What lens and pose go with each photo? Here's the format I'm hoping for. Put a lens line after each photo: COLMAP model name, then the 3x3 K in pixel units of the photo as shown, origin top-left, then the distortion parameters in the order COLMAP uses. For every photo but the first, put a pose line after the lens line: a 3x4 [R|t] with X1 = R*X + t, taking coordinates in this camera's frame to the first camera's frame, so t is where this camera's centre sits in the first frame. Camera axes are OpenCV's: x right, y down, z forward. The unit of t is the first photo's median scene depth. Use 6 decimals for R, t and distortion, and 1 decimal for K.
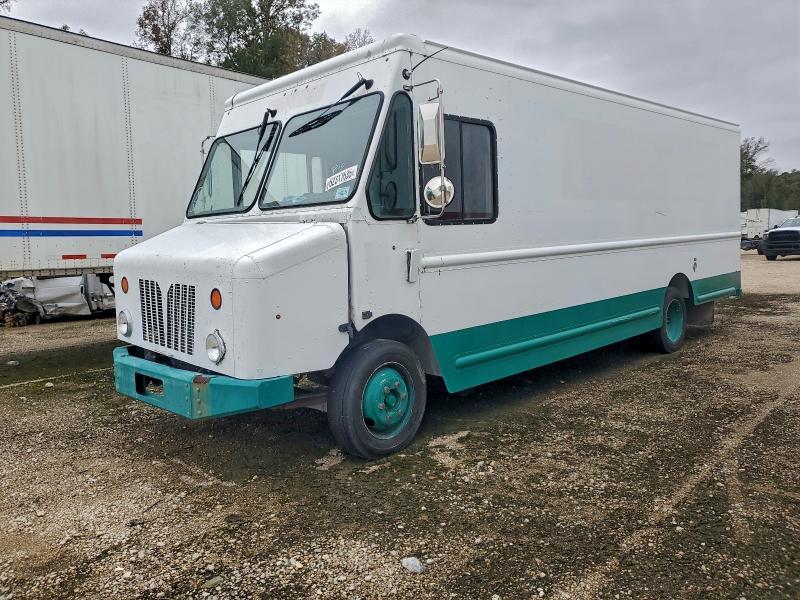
lens RADIAL K [[628.8, 0, 400.0], [0, 628.8, 300.0], [0, 0, 1]] dist [-0.005582, 0.000304]
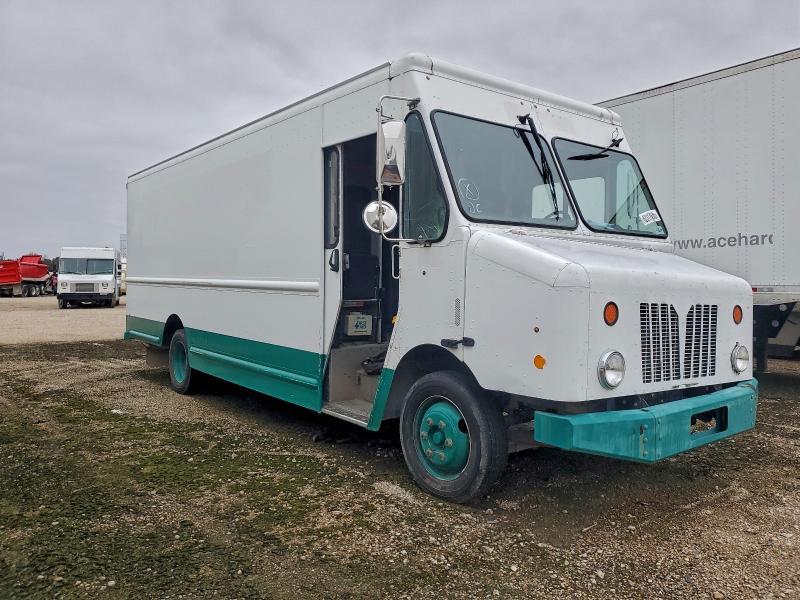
lens RADIAL K [[628.8, 0, 400.0], [0, 628.8, 300.0], [0, 0, 1]] dist [-0.005582, 0.000304]
pose [[0.111955, 0.008892, 0.993674, -1.336961], [0.084614, 0.996243, -0.018448, -0.052638], [-0.990104, 0.086144, 0.110782, 1.338222]]
